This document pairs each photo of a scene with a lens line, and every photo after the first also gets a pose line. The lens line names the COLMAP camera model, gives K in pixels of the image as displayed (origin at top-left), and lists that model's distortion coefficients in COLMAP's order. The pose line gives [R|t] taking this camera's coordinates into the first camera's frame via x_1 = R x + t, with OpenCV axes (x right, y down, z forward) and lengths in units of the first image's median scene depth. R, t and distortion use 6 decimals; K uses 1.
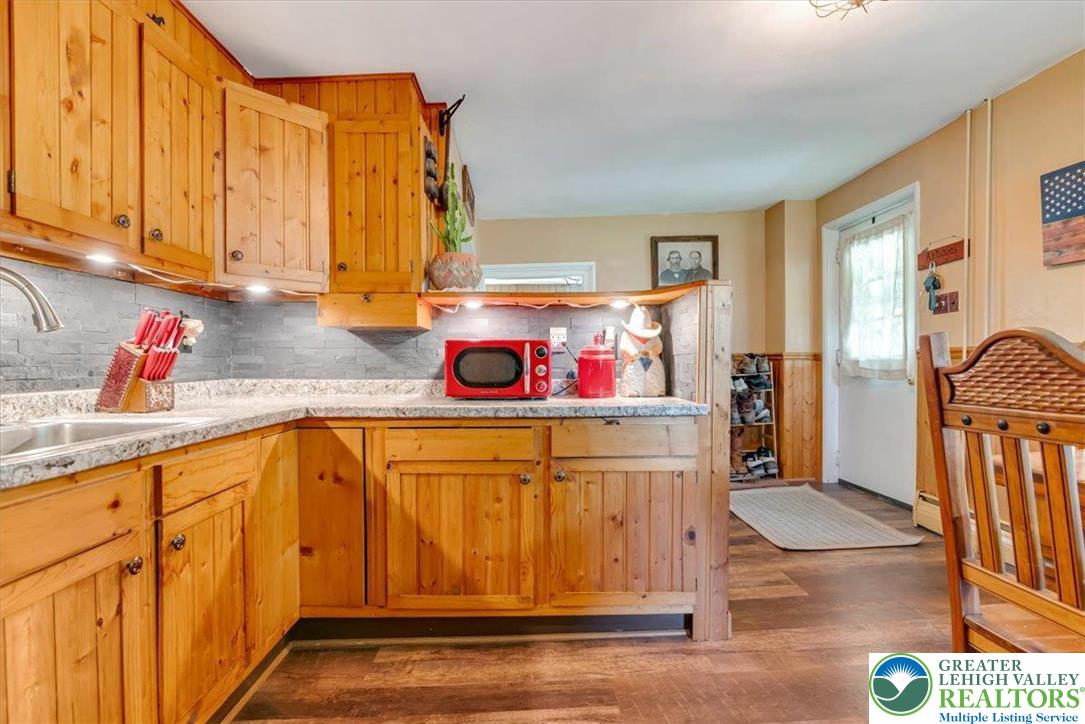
lens RADIAL K [[502.3, 0, 543.2], [0, 502.3, 370.1], [0, 0, 1]] dist [-0.009565, -0.000007]
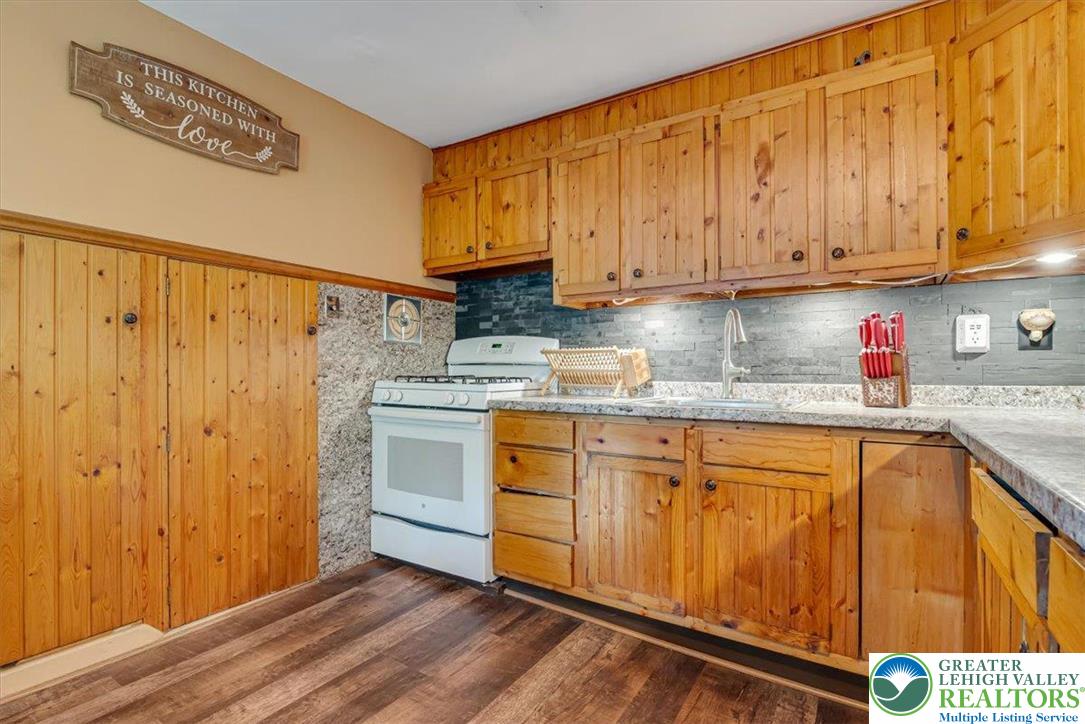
lens RADIAL K [[502.3, 0, 534.7], [0, 502.3, 366.3], [0, 0, 1]] dist [-0.009565, -0.000007]
pose [[-0.563701, -0.001562, -0.825977, 0.650275], [-0.011255, 0.999920, 0.005791, -0.004549], [0.825902, 0.012561, -0.563674, 1.174157]]
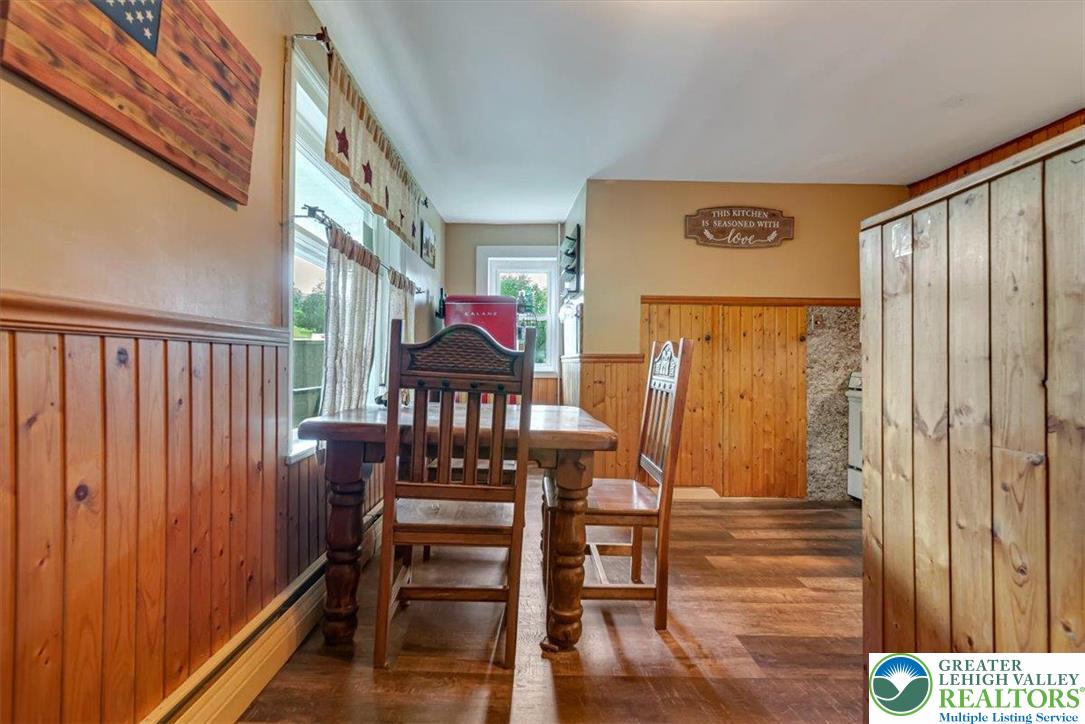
lens RADIAL K [[502.3, 0, 532.6], [0, 502.3, 363.1], [0, 0, 1]] dist [-0.009565, -0.000007]
pose [[-0.999946, -0.005998, 0.008493, 1.036278], [-0.005914, 0.999934, 0.009852, 0.004339], [-0.008551, 0.009801, -0.999915, 2.146903]]
